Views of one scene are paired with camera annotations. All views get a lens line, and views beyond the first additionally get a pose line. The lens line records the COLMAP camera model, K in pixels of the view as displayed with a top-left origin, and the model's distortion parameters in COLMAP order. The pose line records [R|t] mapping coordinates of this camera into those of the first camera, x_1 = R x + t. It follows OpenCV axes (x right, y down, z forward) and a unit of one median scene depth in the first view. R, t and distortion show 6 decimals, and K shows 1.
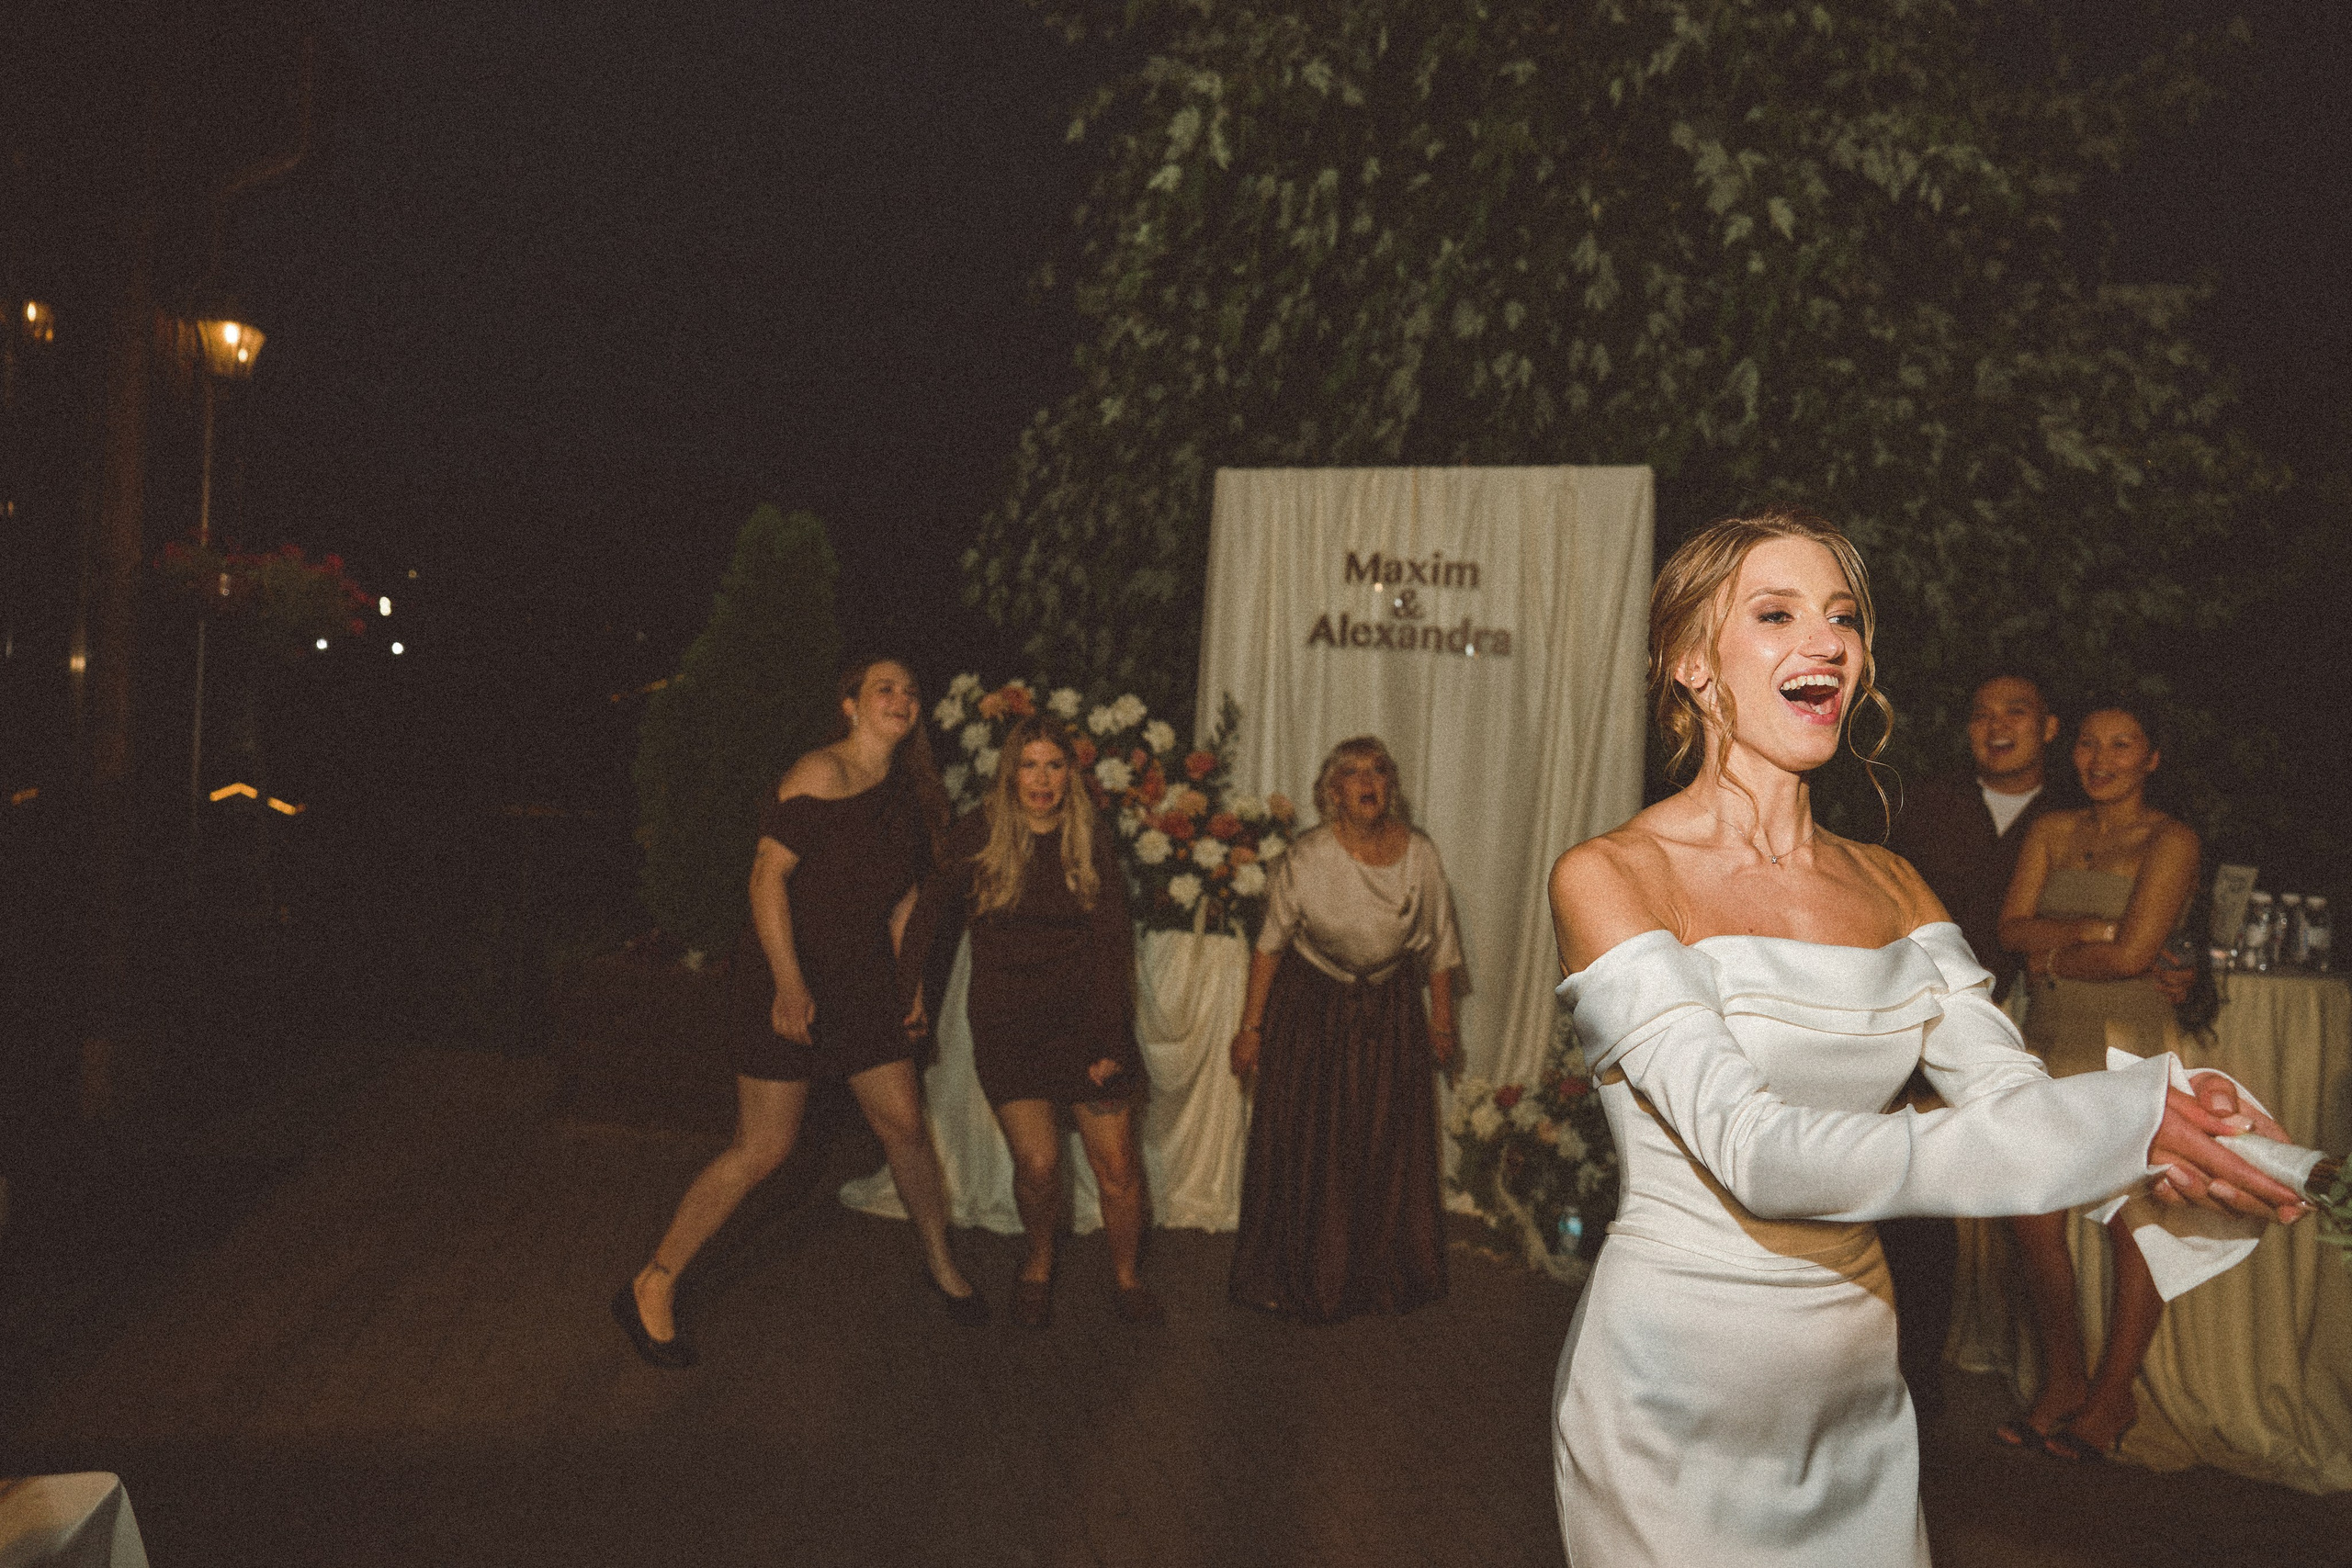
lens RADIAL K [[1593.5, 0, 1199.8], [0, 1593.5, 774.5], [0, 0, 1]] dist [-0.005749, 0.008951]
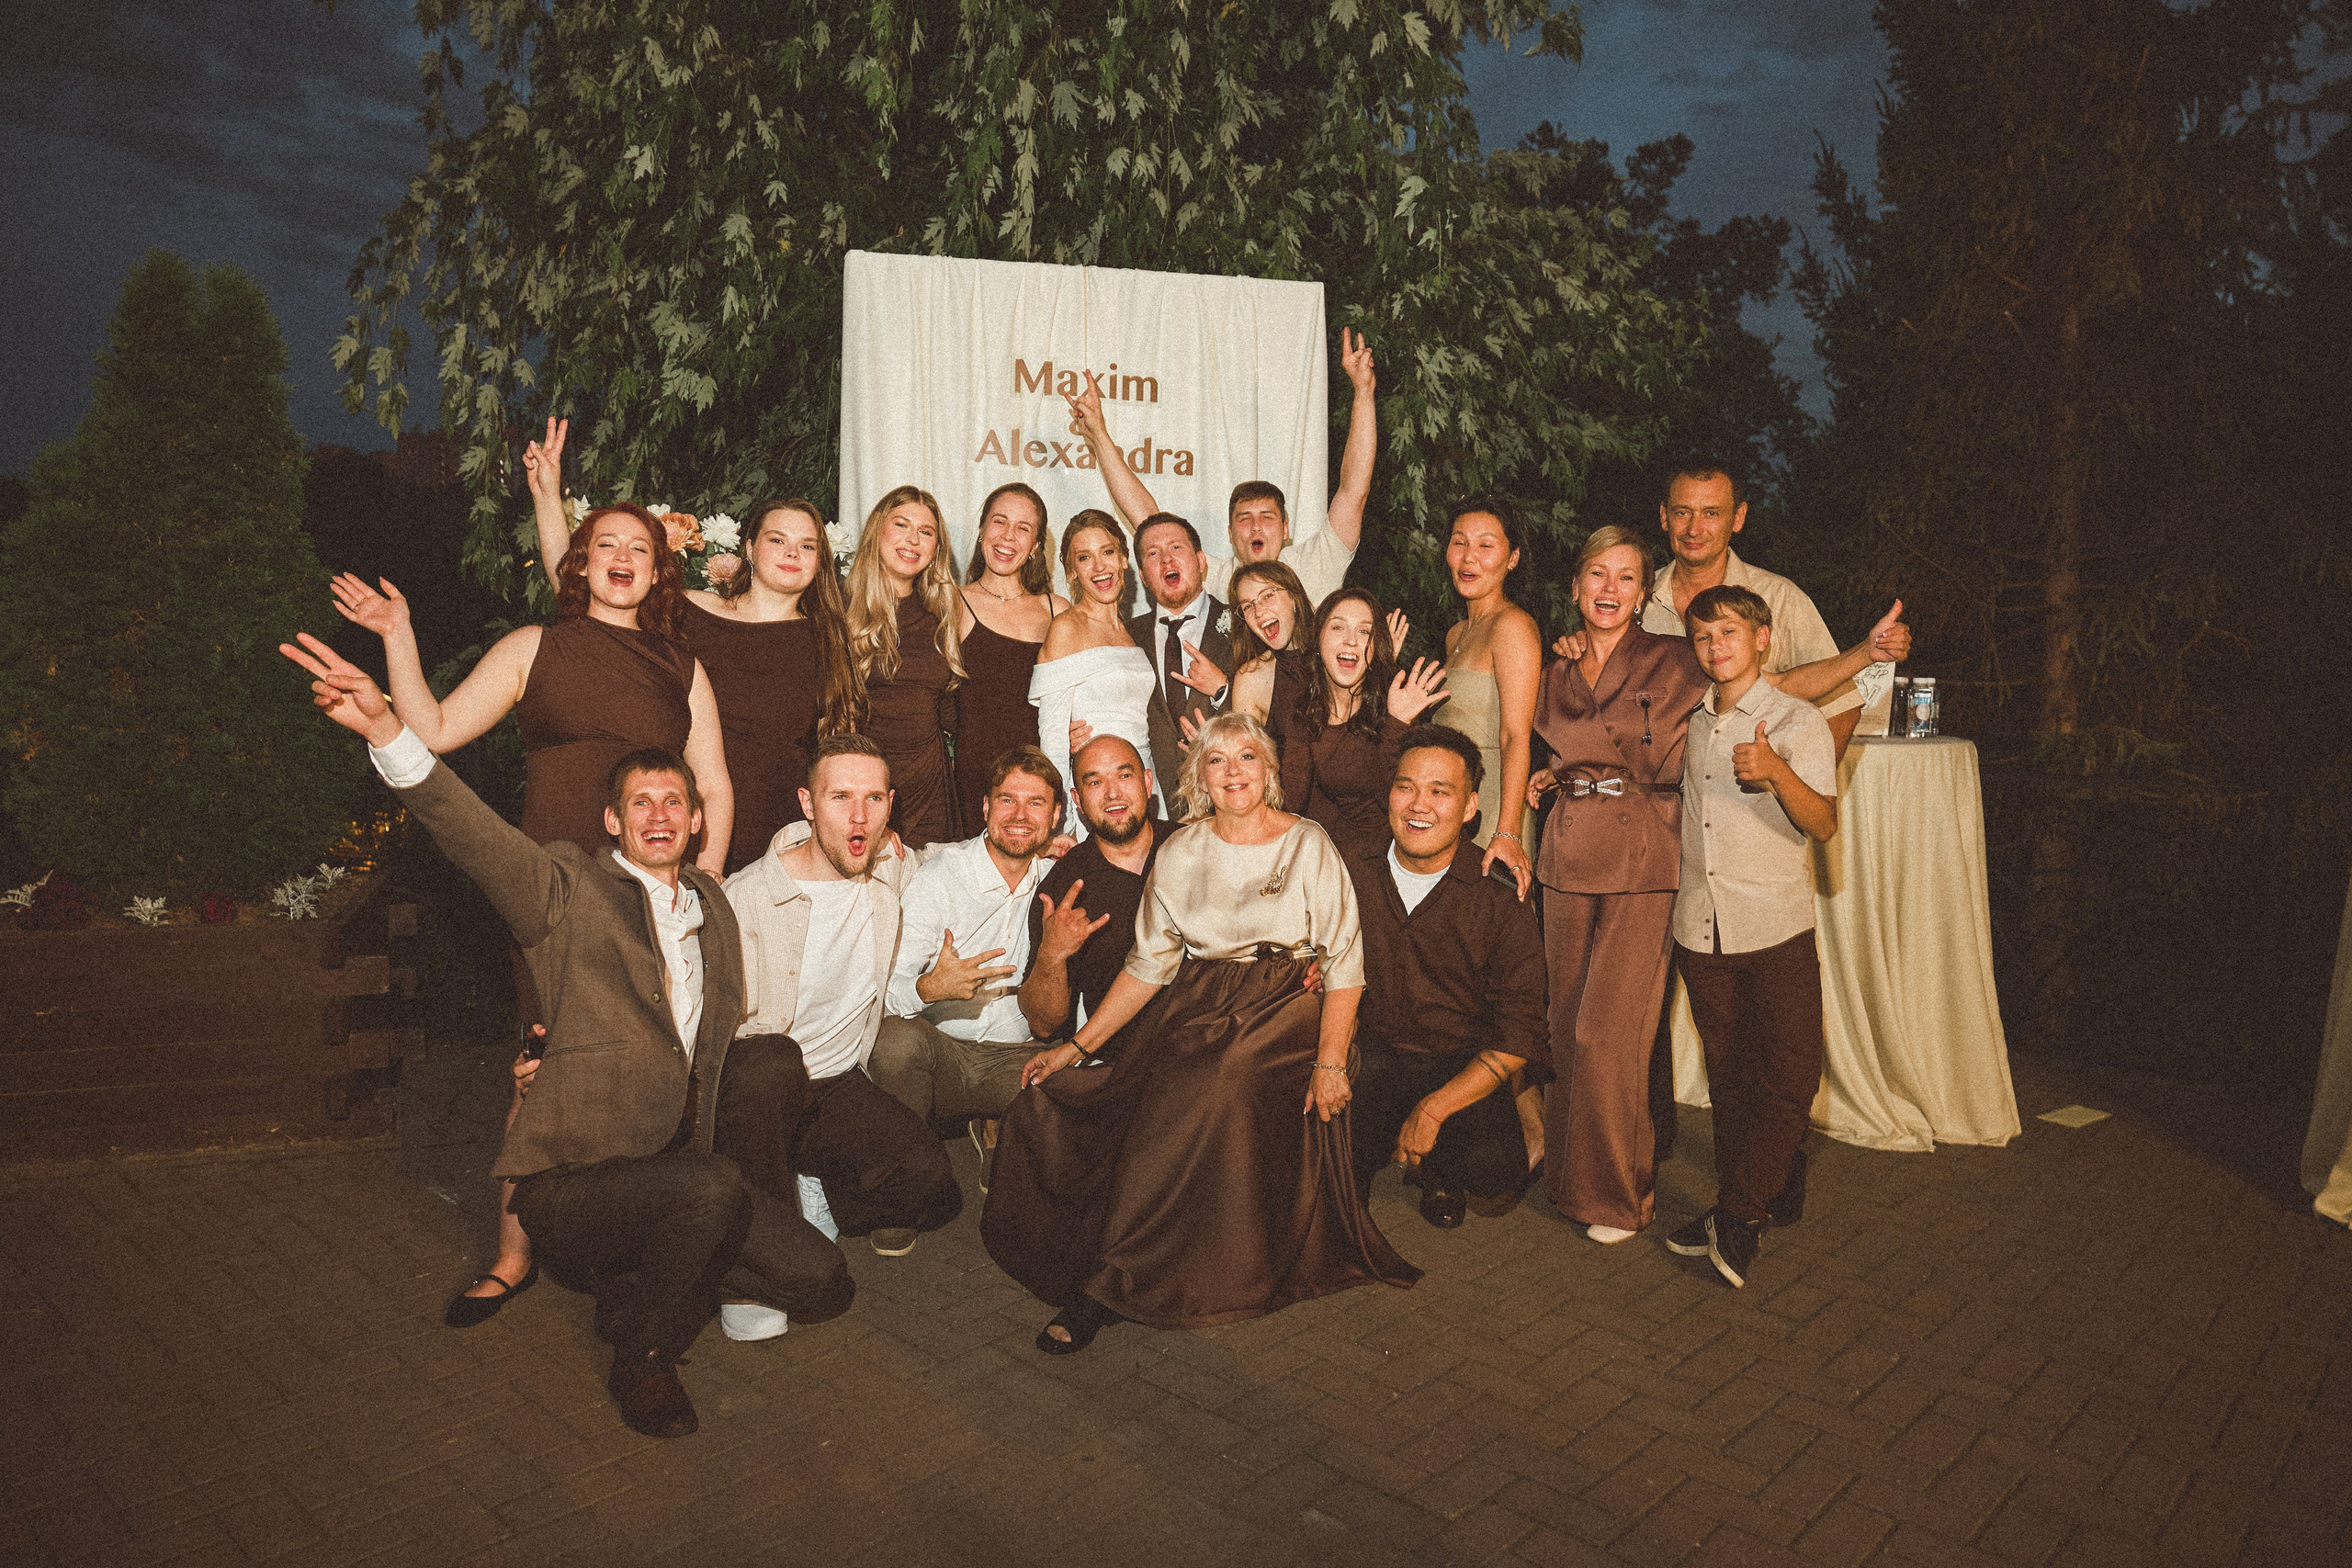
lens RADIAL K [[1593.5, 0, 1218.2], [0, 1593.5, 762.9], [0, 0, 1]] dist [-0.005749, 0.008951]
pose [[0.847985, -0.086977, 0.522835, -0.285687], [0.034664, 0.993433, 0.109042, -0.007990], [-0.528886, -0.074343, 0.845431, 0.164751]]
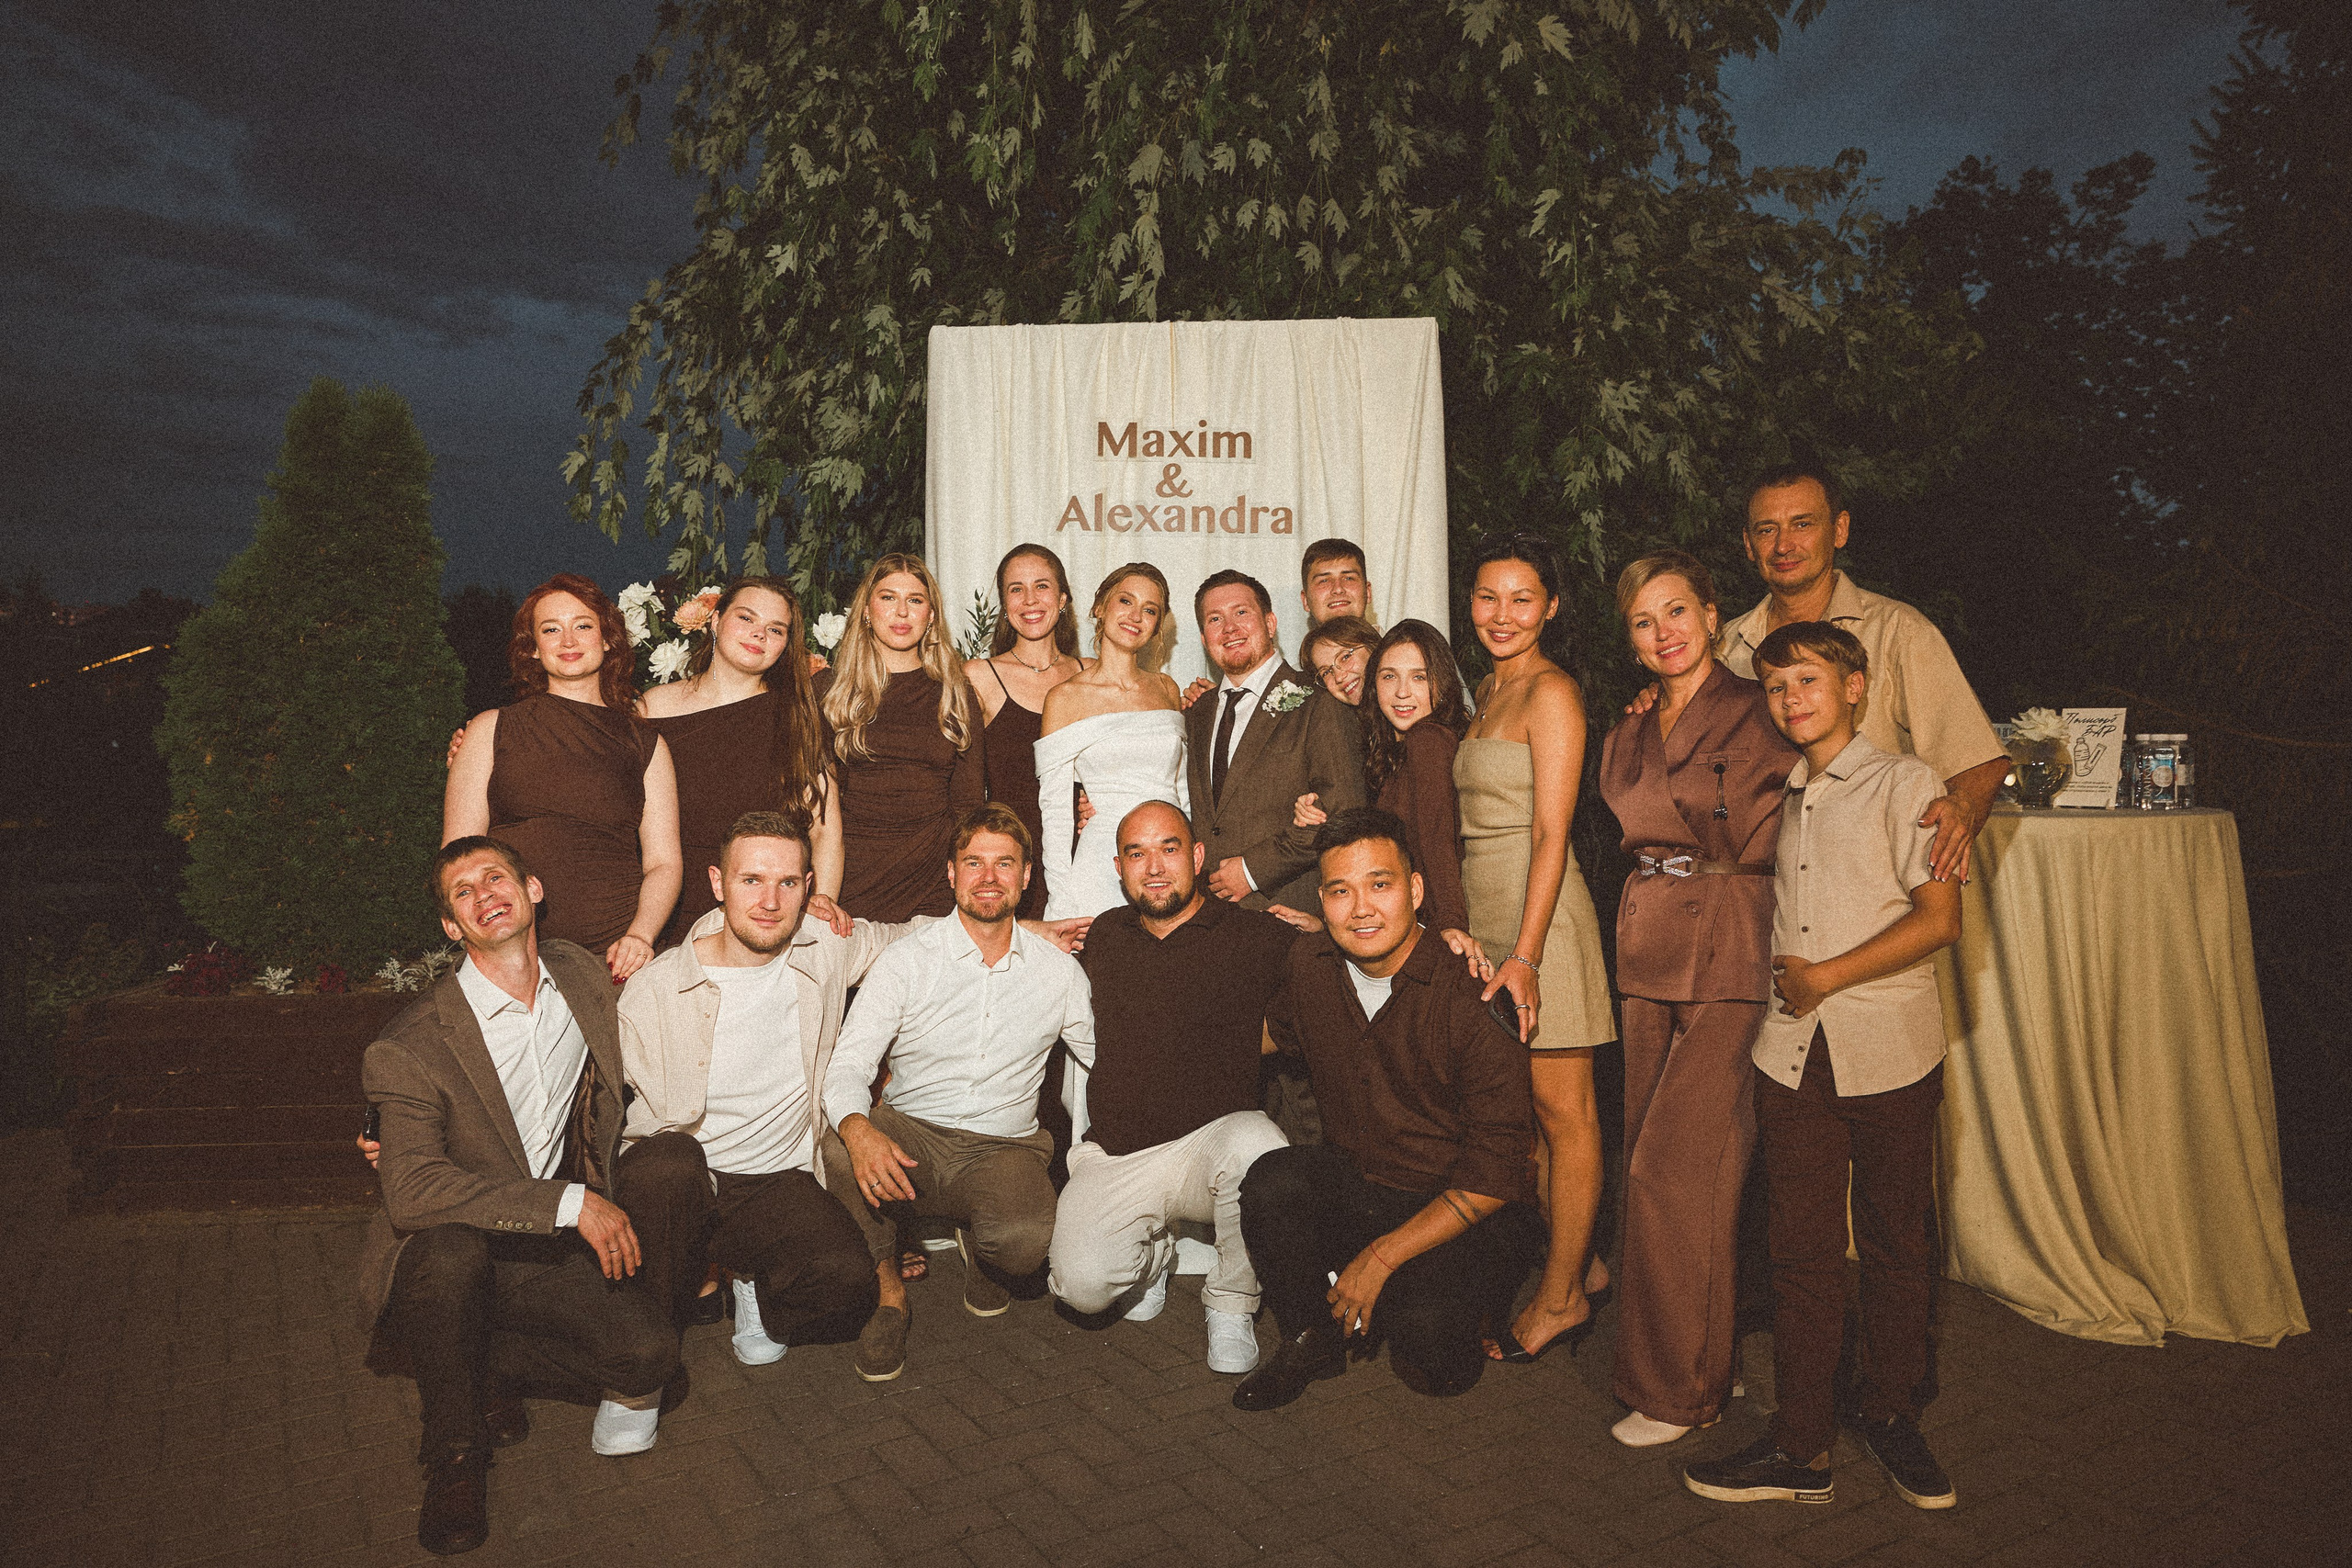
lens RADIAL K [[1593.5, 0, 1218.0], [0, 1593.5, 758.5], [0, 0, 1]] dist [-0.005749, 0.008951]
pose [[0.957930, -0.070492, 0.278209, -0.092568], [0.062941, 0.997368, 0.035992, 0.013341], [-0.280014, -0.016967, 0.959846, 0.153760]]
